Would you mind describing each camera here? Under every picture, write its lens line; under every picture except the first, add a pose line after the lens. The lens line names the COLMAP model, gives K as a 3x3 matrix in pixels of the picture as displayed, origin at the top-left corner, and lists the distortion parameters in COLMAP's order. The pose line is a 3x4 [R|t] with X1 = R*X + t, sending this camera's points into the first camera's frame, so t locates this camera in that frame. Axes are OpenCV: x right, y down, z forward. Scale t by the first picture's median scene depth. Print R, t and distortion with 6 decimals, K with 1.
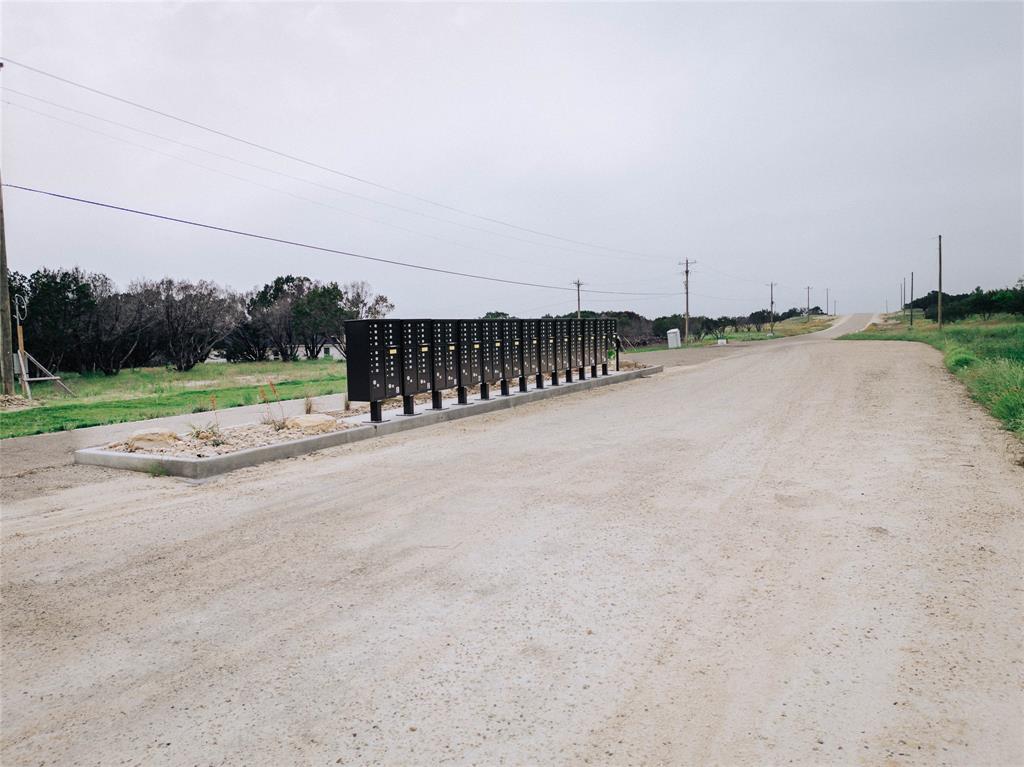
lens RADIAL K [[737.6, 0, 512.0], [0, 737.6, 383.5], [0, 0, 1]] dist [0.052947, -0.045904]
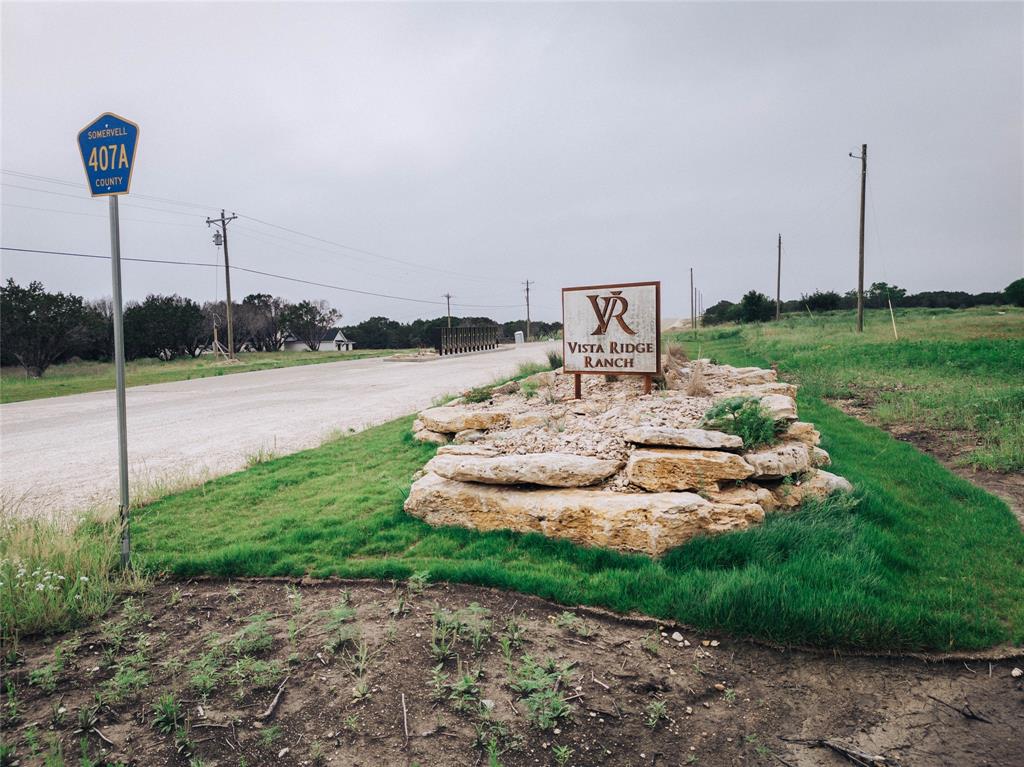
lens RADIAL K [[737.6, 0, 512.0], [0, 737.6, 383.5], [0, 0, 1]] dist [0.052947, -0.045904]
pose [[0.978461, -0.015612, 0.205841, -0.067798], [0.016433, 0.999862, -0.002278, 0.023209], [-0.205777, 0.005612, 0.978583, -0.293770]]
